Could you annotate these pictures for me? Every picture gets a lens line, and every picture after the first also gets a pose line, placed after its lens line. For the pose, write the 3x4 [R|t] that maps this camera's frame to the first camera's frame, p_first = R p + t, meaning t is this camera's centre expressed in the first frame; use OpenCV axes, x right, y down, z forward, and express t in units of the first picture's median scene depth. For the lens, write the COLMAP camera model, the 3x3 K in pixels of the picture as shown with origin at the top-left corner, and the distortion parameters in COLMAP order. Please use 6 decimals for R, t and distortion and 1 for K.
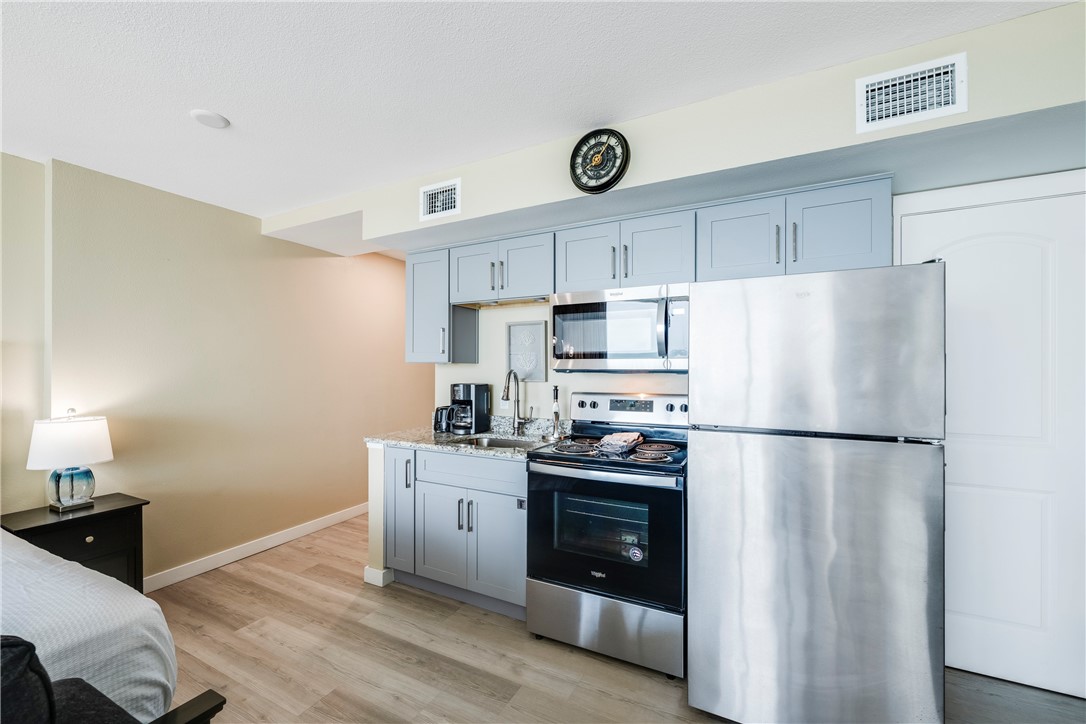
lens RADIAL K [[438.9, 0, 543.4], [0, 438.9, 367.7], [0, 0, 1]] dist [0.001530, 0.000034]
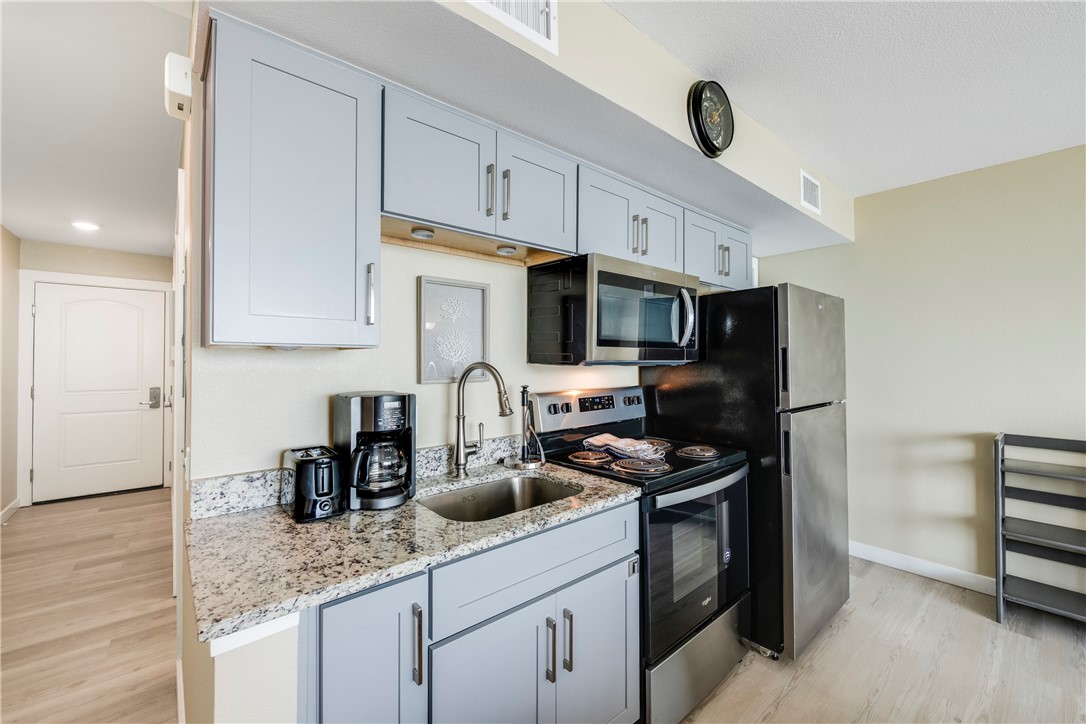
lens RADIAL K [[439.4, 0, 544.2], [0, 439.4, 356.5], [0, 0, 1]] dist [-0.001175, -0.000008]
pose [[0.373273, 0.006365, 0.927700, -0.689884], [0.003098, 0.999962, -0.008107, 0.002267], [-0.927716, 0.005900, 0.373239, 0.855873]]
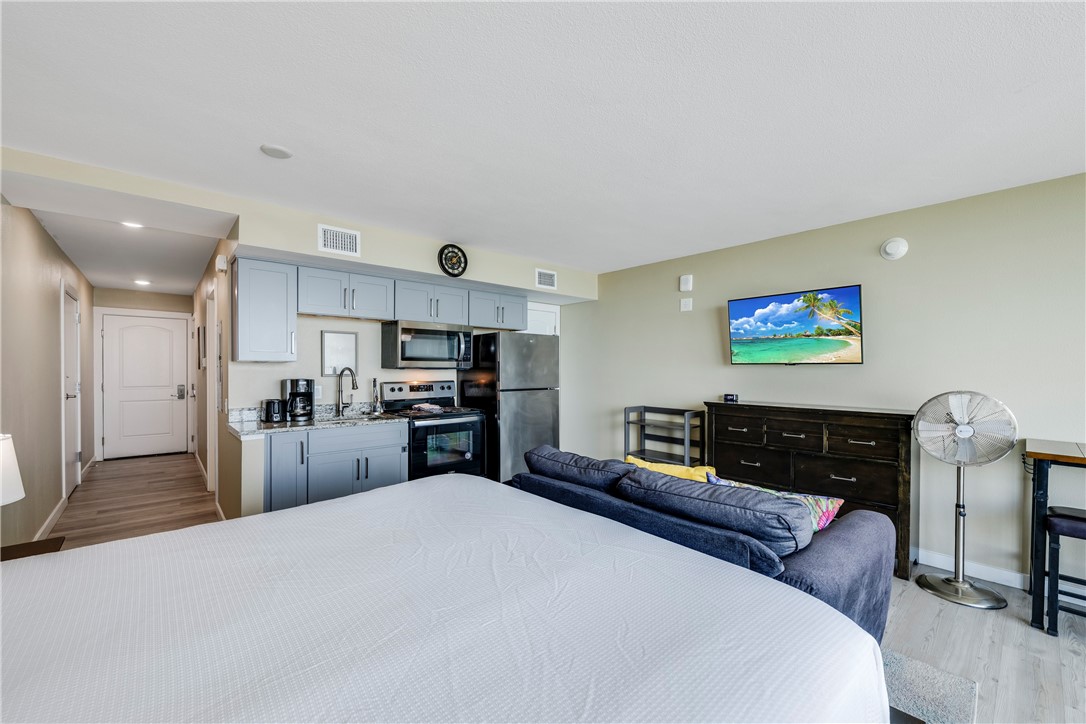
lens RADIAL K [[436.6, 0, 546.3], [0, 436.6, 372.2], [0, 0, 1]] dist [0.000499, 0.000016]
pose [[0.358102, -0.007478, 0.933653, -1.346232], [-0.001282, 0.999963, 0.008501, 0.008732], [-0.933682, -0.004241, 0.358079, -0.076498]]
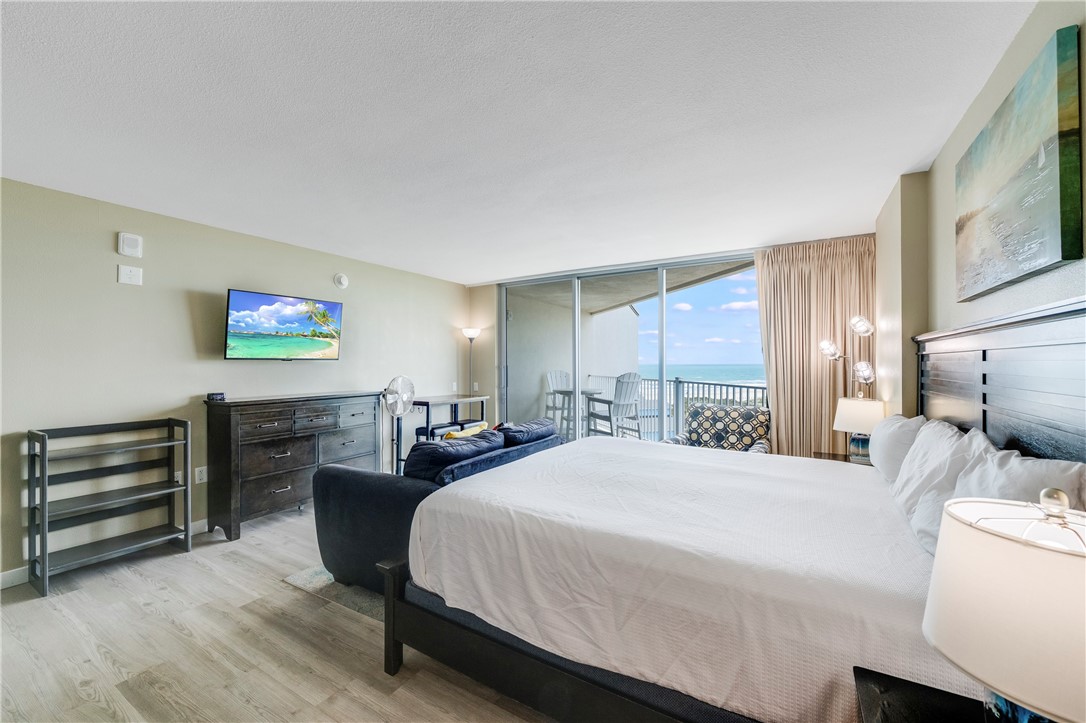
lens RADIAL K [[445.5, 0, 538.8], [0, 445.5, 354.6], [0, 0, 1]] dist [0.000152, -0.000029]
pose [[-0.996915, 0.002918, 0.078433, -0.729147], [0.001613, 0.999859, -0.016693, 0.003778], [-0.078471, -0.016515, -0.996780, 1.329822]]
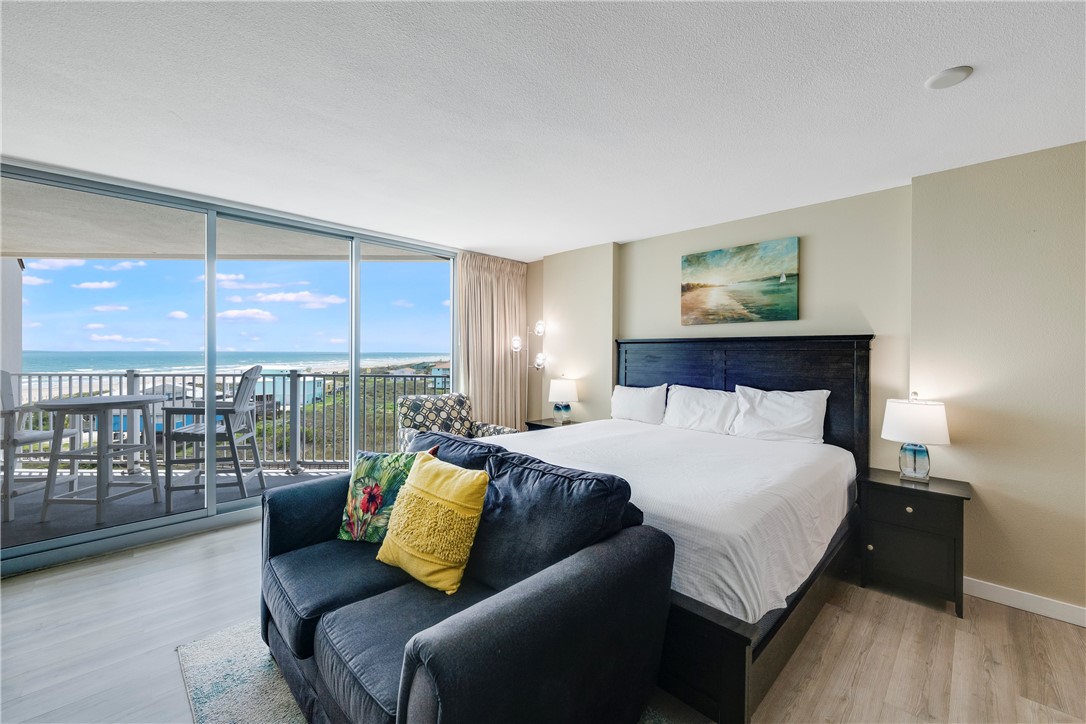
lens RADIAL K [[439.8, 0, 549.2], [0, 439.8, 351.9], [0, 0, 1]] dist [-0.001168, -0.000389]
pose [[-0.296443, -0.001010, -0.955050, 0.290953], [-0.008005, 0.999967, 0.001427, -0.005229], [0.955017, 0.008068, -0.296441, 0.429937]]
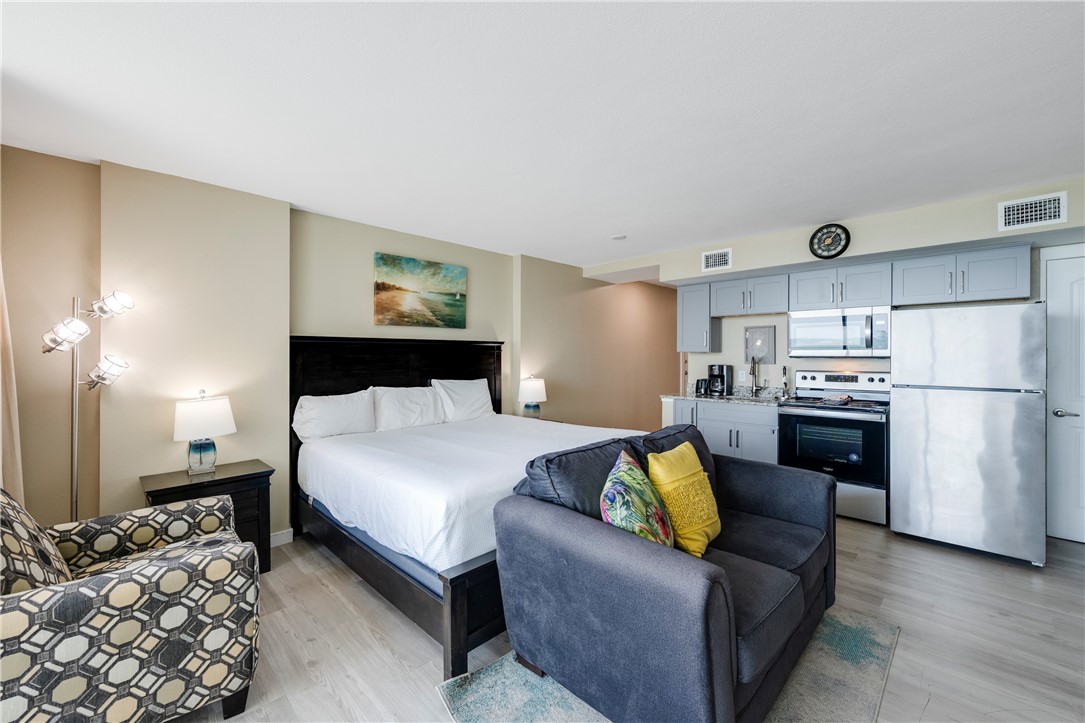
lens RADIAL K [[431.1, 0, 539.5], [0, 431.1, 355.6], [0, 0, 1]] dist [-0.001706, -0.000322]
pose [[0.953084, 0.001704, -0.302702, -0.416243], [-0.002379, 0.999995, -0.001860, 0.008210], [0.302697, 0.002493, 0.953084, -0.928948]]
